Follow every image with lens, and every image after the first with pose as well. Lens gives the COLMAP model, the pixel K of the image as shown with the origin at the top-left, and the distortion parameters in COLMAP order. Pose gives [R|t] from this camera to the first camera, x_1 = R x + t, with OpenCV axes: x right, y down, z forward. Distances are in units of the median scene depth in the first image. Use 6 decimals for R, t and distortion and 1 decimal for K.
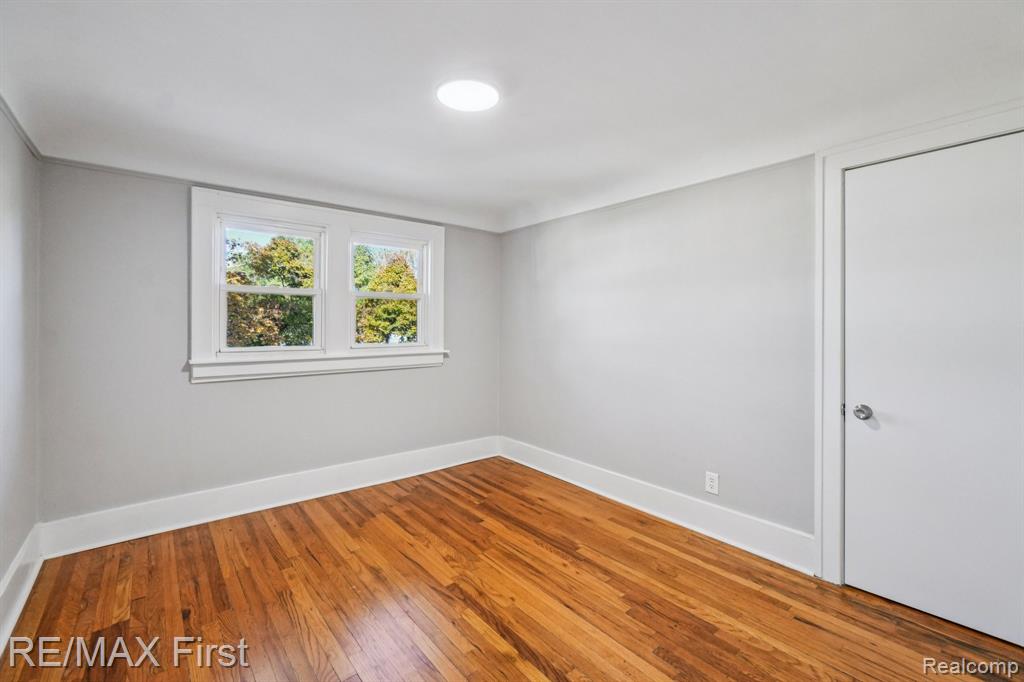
lens RADIAL K [[443.9, 0, 518.6], [0, 443.9, 327.0], [0, 0, 1]] dist [-0.006164, 0.001244]
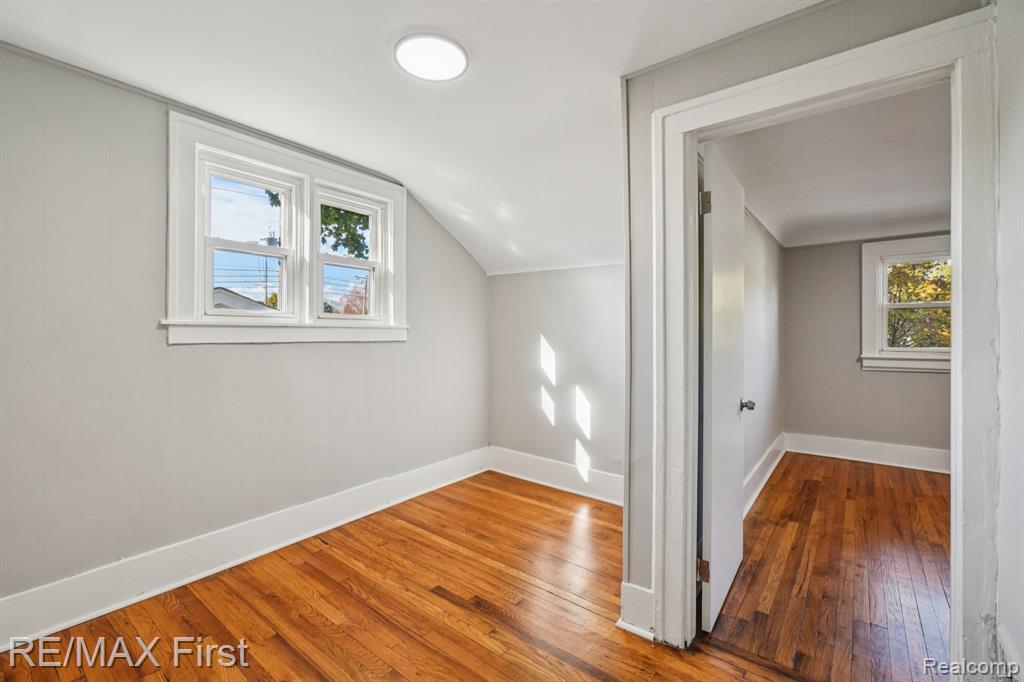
lens RADIAL K [[443.9, 0, 516.7], [0, 443.9, 335.1], [0, 0, 1]] dist [-0.006164, 0.001244]
pose [[0.209530, 0.000343, -0.977802, 0.567968], [0.001563, 0.999999, 0.000686, 0.001951], [0.977801, -0.001672, 0.209529, -0.552819]]
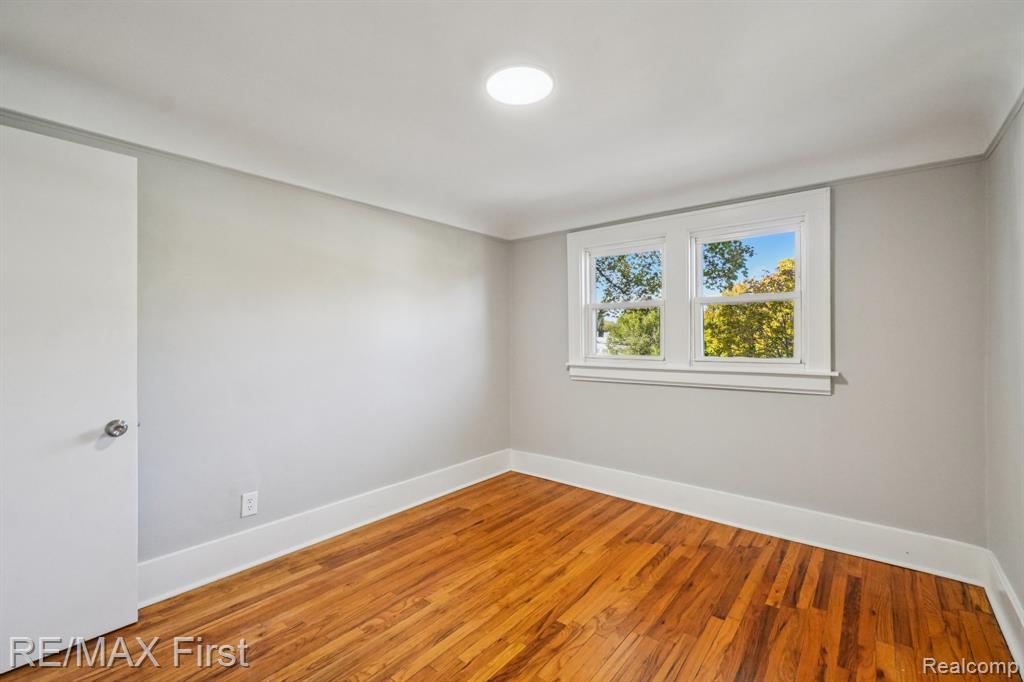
lens RADIAL K [[443.9, 0, 516.0], [0, 443.9, 340.1], [0, 0, 1]] dist [-0.006164, 0.001244]
pose [[0.185005, 0.003626, -0.982731, 0.605158], [0.000944, 0.999992, 0.003867, 0.001463], [0.982737, -0.001644, 0.185001, 0.632397]]
